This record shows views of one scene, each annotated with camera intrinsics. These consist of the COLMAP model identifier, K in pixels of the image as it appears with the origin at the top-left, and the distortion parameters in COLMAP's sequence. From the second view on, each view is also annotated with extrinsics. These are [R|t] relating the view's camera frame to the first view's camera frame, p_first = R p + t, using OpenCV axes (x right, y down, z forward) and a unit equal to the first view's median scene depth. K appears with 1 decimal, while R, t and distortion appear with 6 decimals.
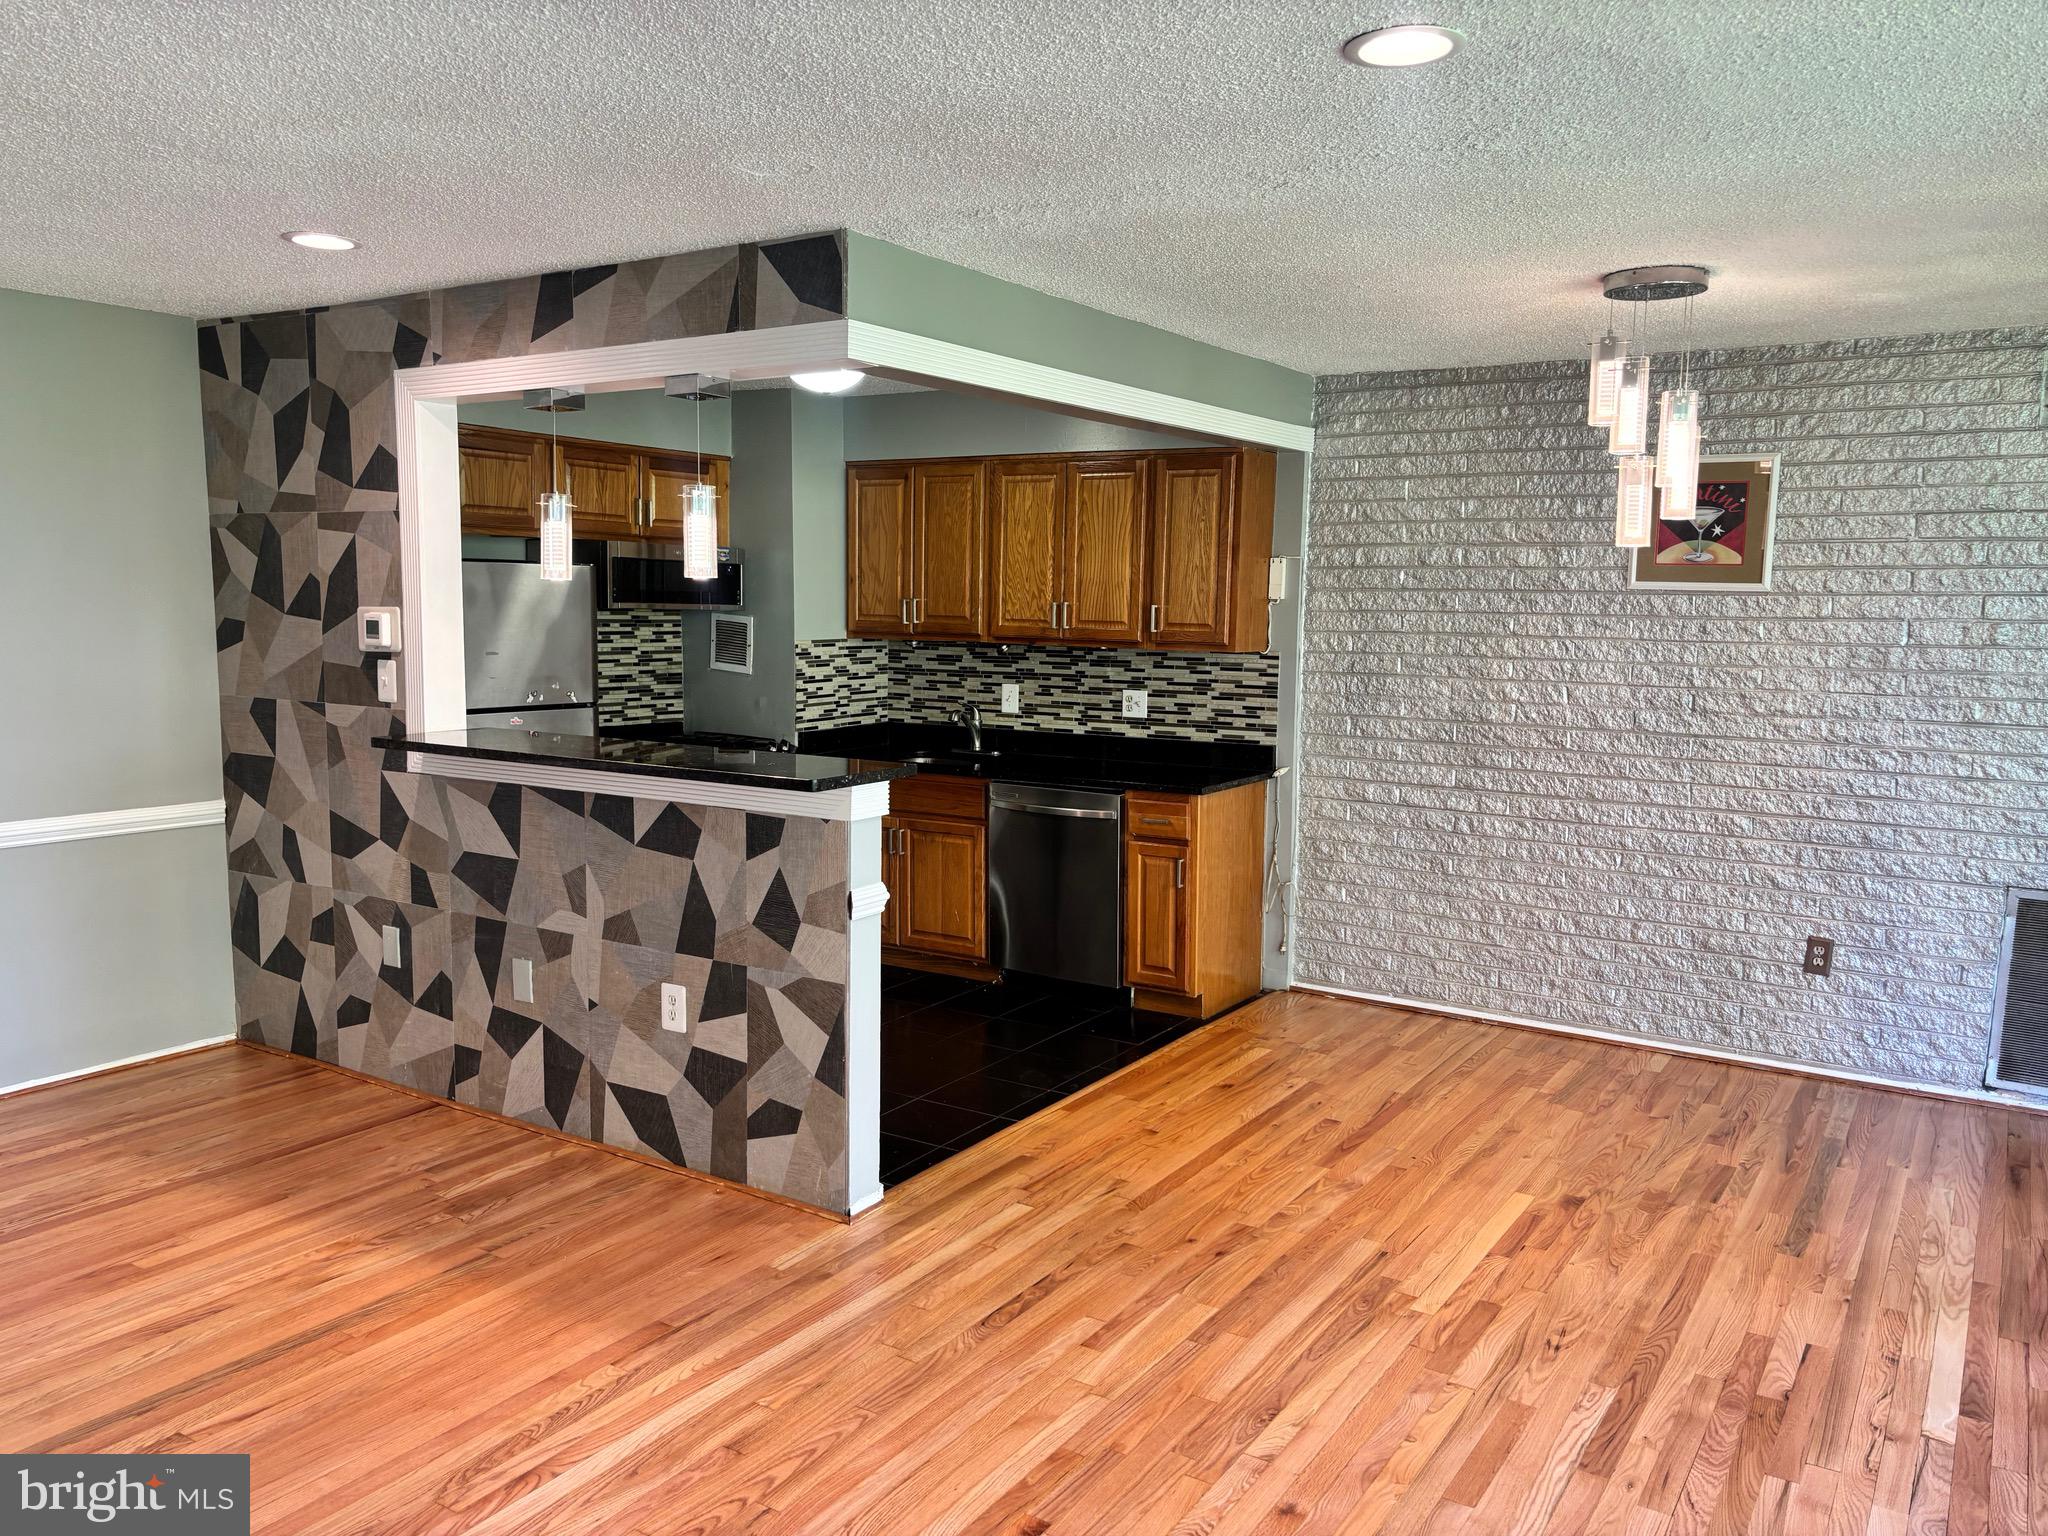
lens RADIAL K [[1550.2, 0, 1015.2], [0, 1550.2, 773.5], [0, 0, 1]] dist [0.048661, -0.054140]
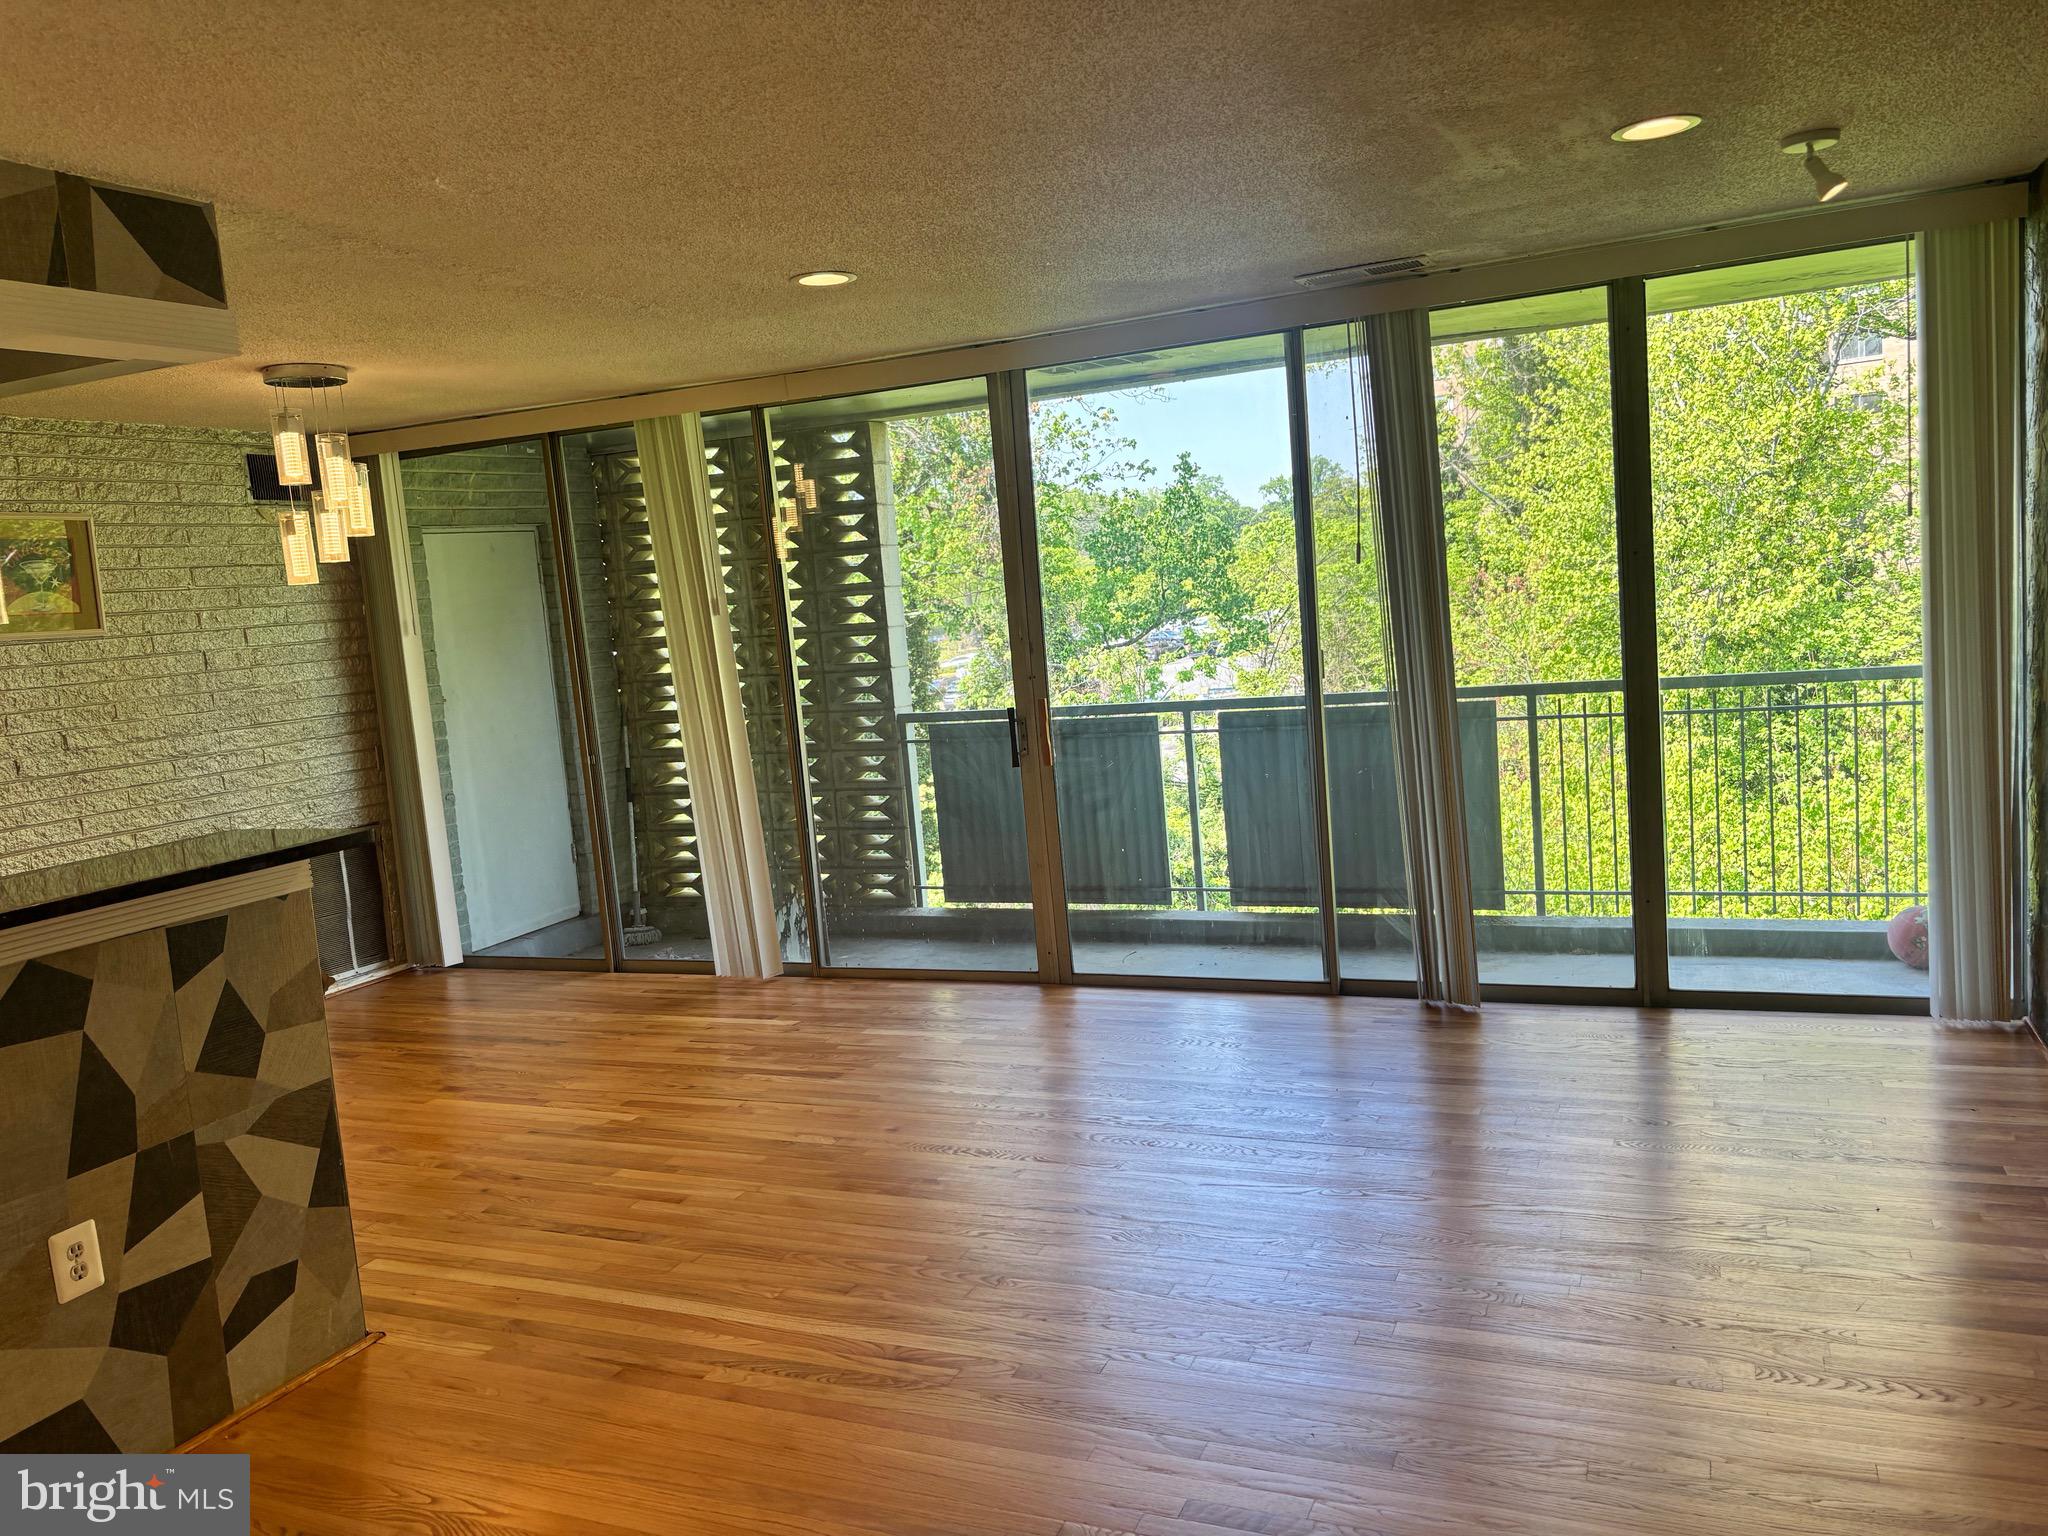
lens RADIAL K [[1550.2, 0, 1013.7], [0, 1550.2, 779.5], [0, 0, 1]] dist [0.048661, -0.054140]
pose [[-0.153641, -0.123707, 0.980353, -0.831101], [0.189175, 0.970098, 0.152060, -0.070535], [-0.969849, 0.208821, -0.125644, 0.584791]]
